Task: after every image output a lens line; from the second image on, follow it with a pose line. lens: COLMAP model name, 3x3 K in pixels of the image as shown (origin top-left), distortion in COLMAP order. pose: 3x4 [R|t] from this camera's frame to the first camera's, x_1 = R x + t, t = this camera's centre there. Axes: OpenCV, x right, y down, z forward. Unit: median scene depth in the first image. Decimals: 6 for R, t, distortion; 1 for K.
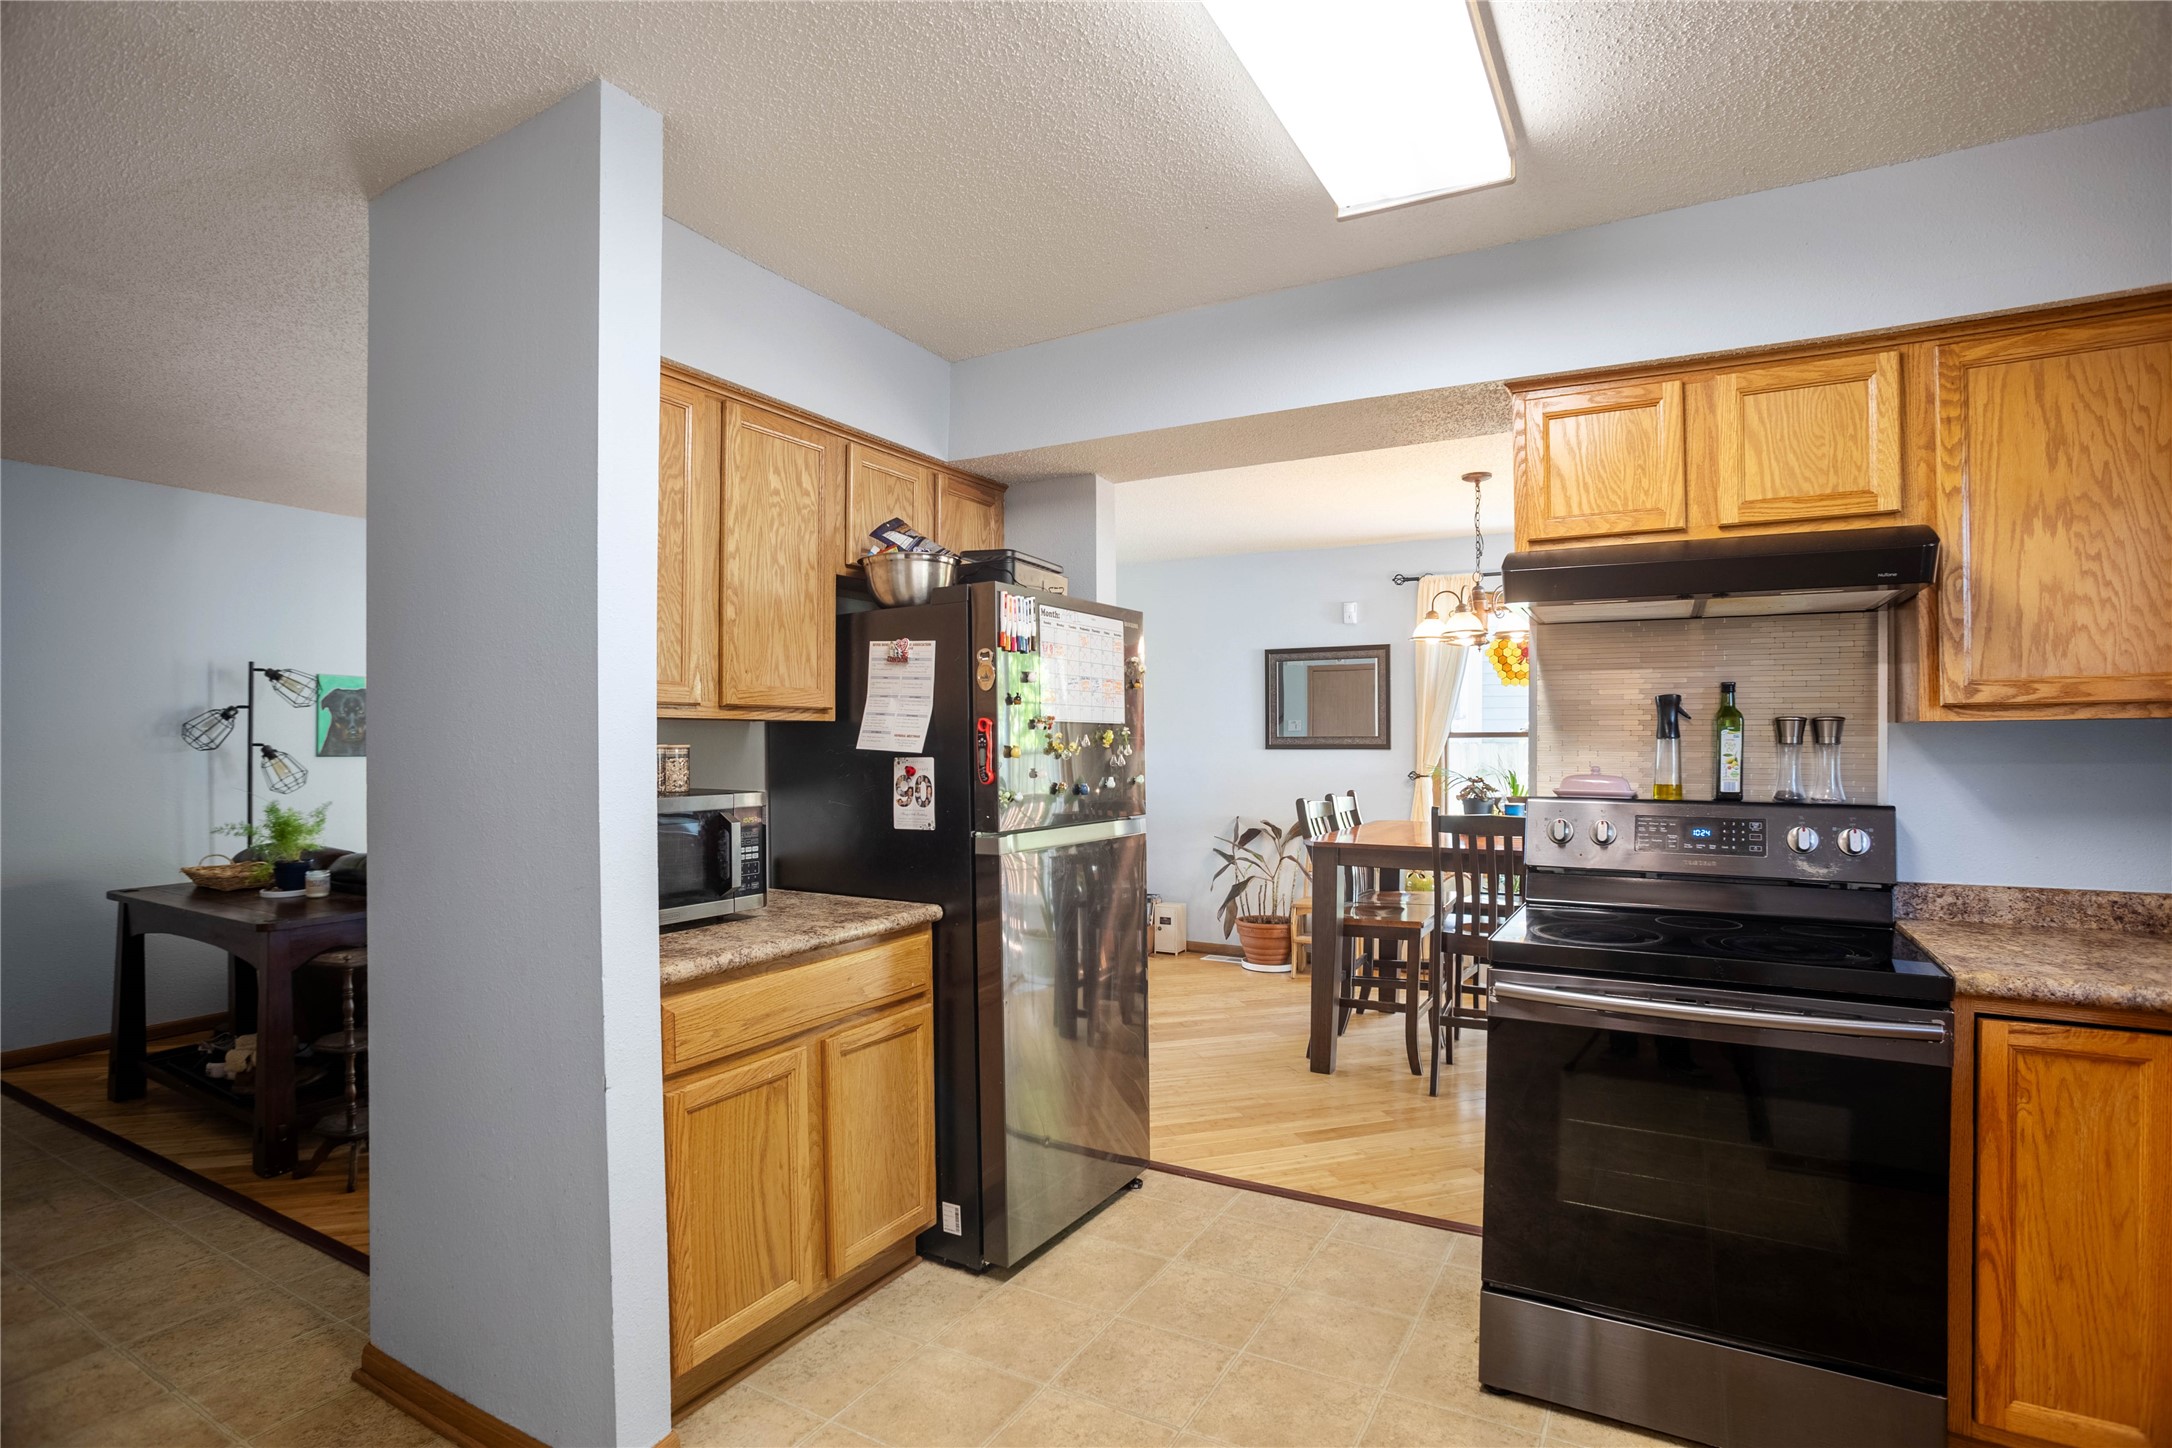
lens RADIAL K [[1075.3, 0, 1096.8], [0, 1075.3, 747.1], [0, 0, 1]] dist [-0.091762, 0.047446]
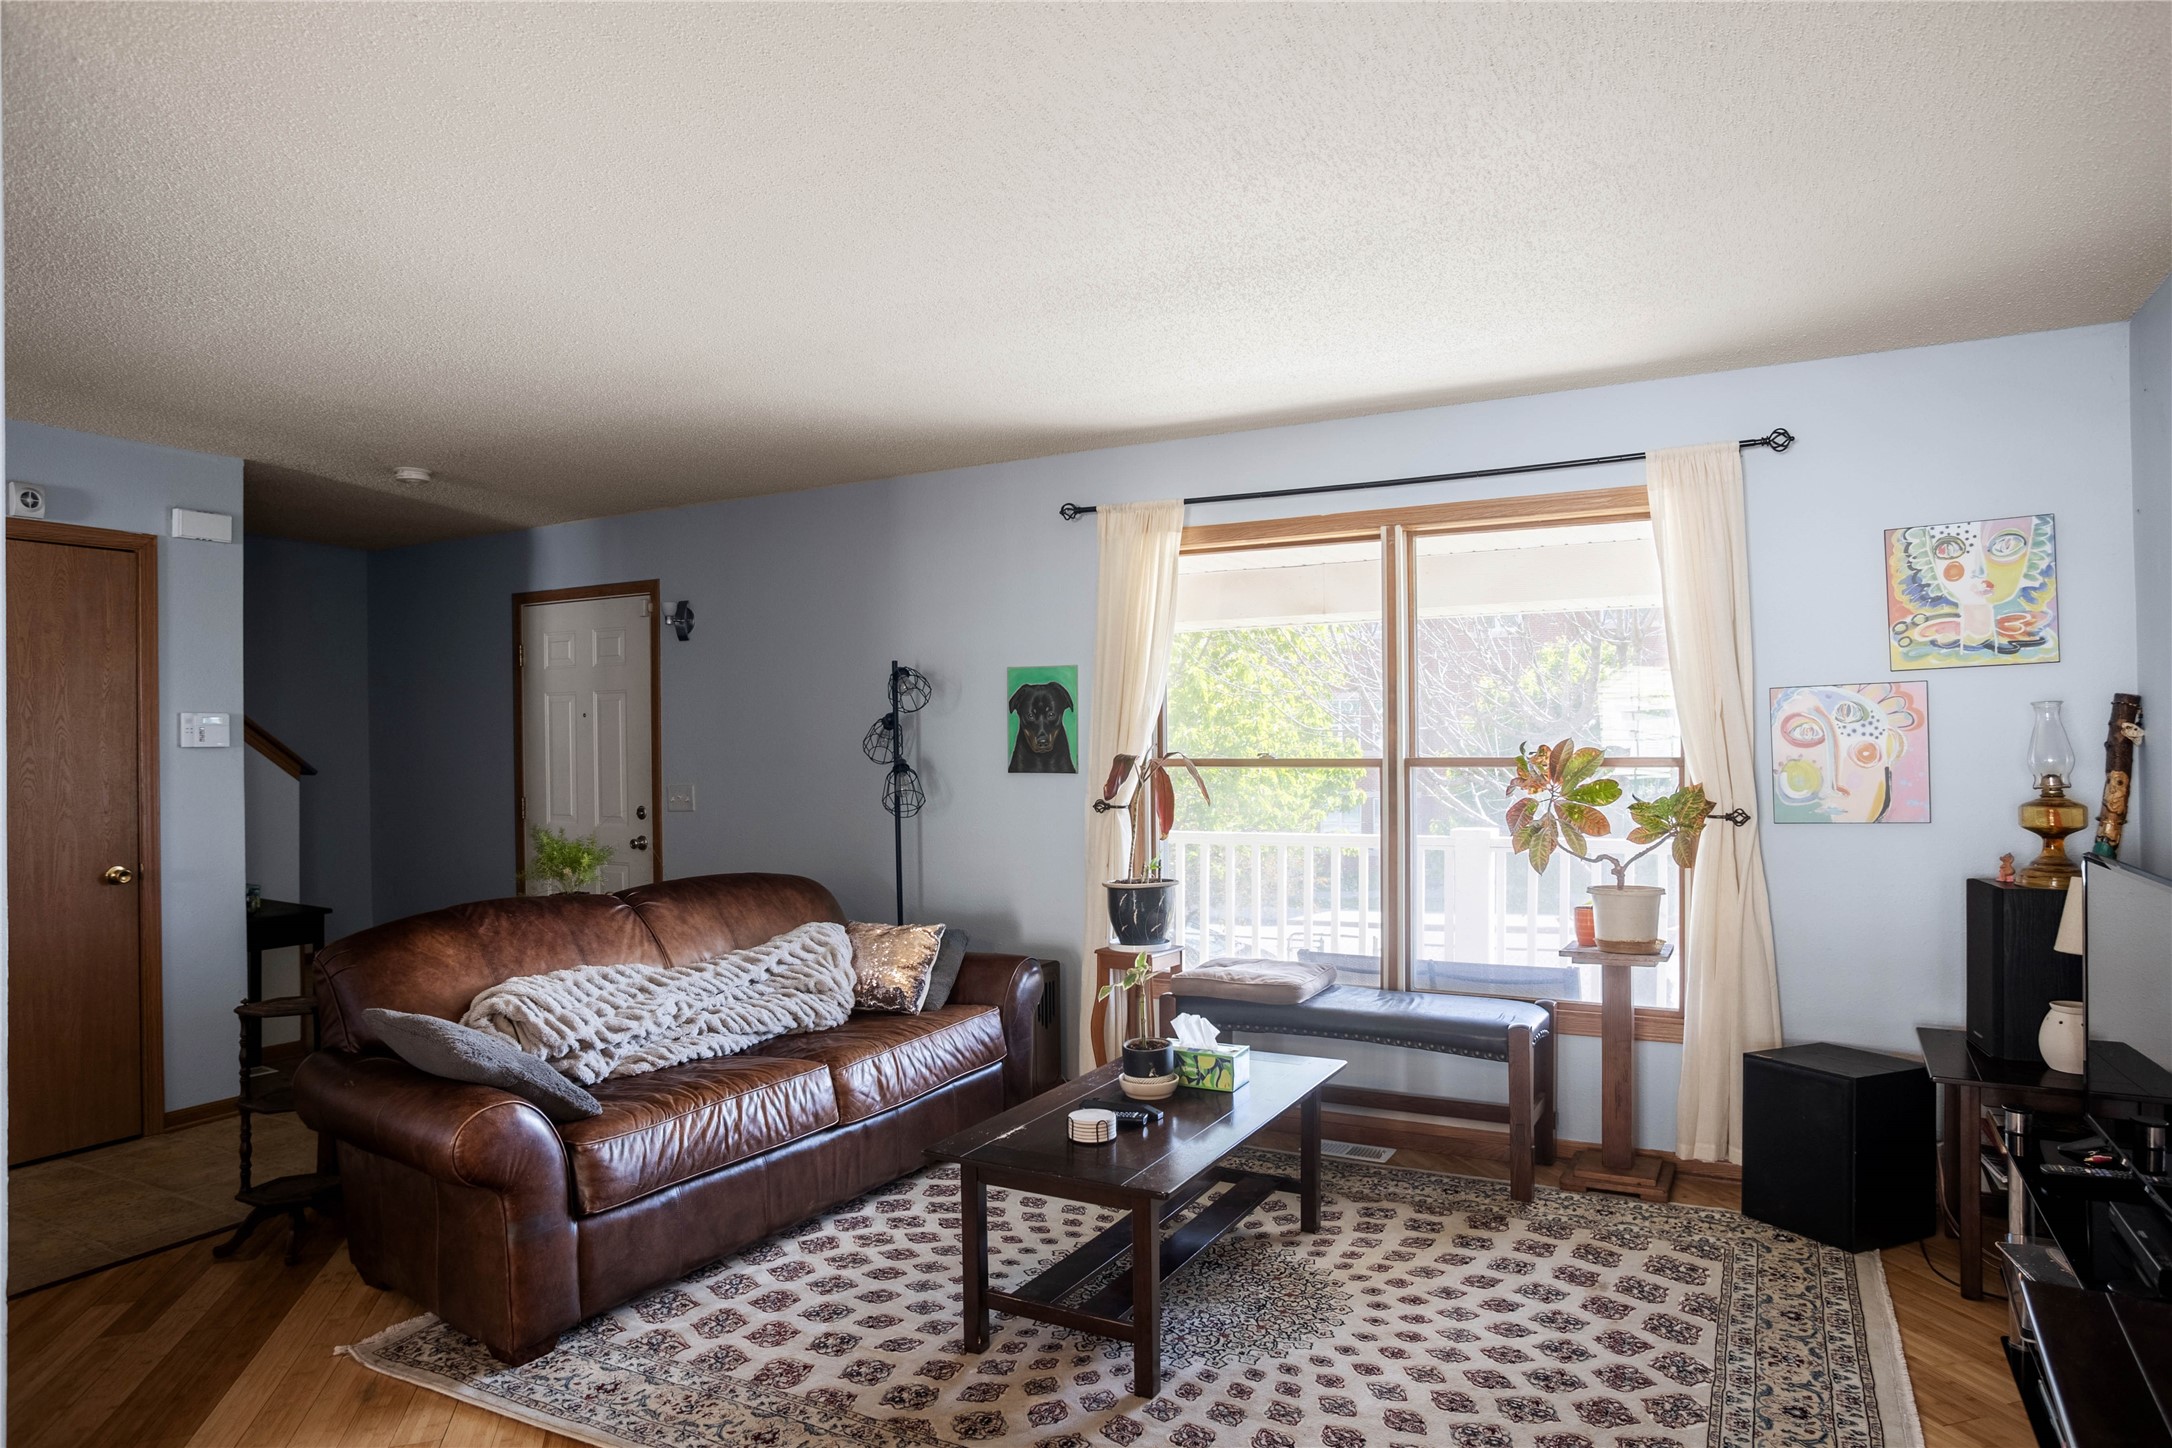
lens RADIAL K [[1331.6, 0, 1117.4], [0, 1331.6, 729.5], [0, 0, 1]] dist [-0.057904, 0.000883]
pose [[0.030762, -0.009983, -0.999477, 0.450626], [0.004439, 0.999942, -0.009851, -0.022587], [0.999517, -0.004133, 0.030804, 1.813859]]
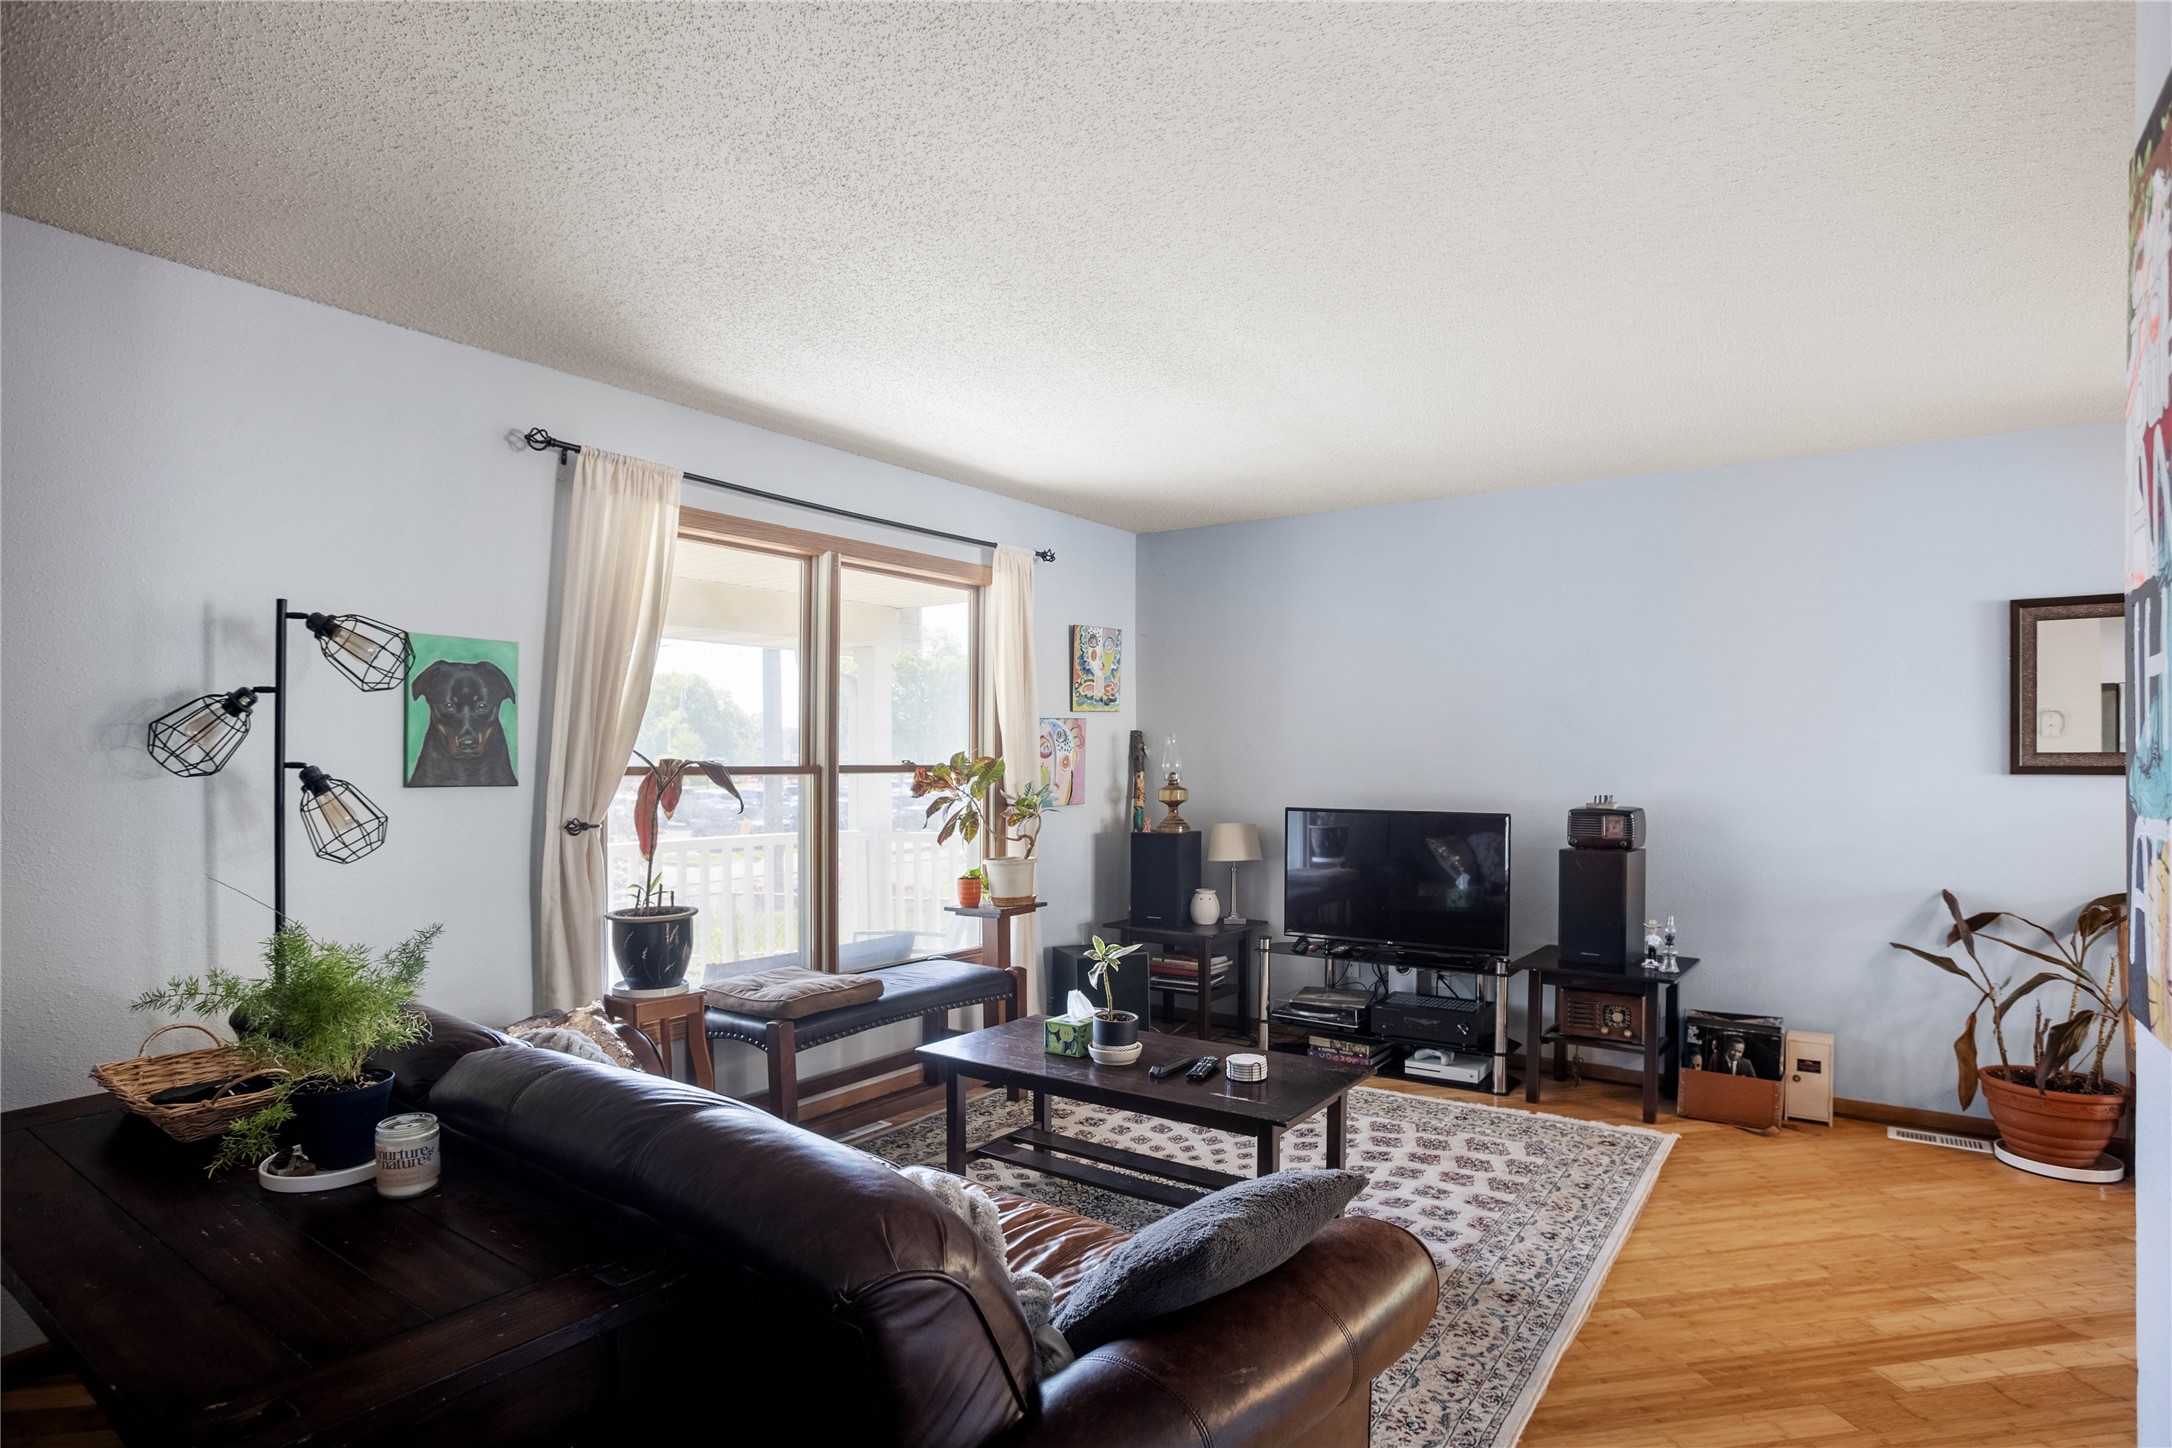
lens RADIAL K [[1147.8, 0, 1093.8], [0, 1147.8, 757.8], [0, 0, 1]] dist [-0.083582, 0.046359]
pose [[0.995545, 0.001199, -0.094276, -0.593377], [-0.001657, 0.999987, -0.004783, -0.006451], [0.094269, 0.004918, 0.995535, 0.789979]]
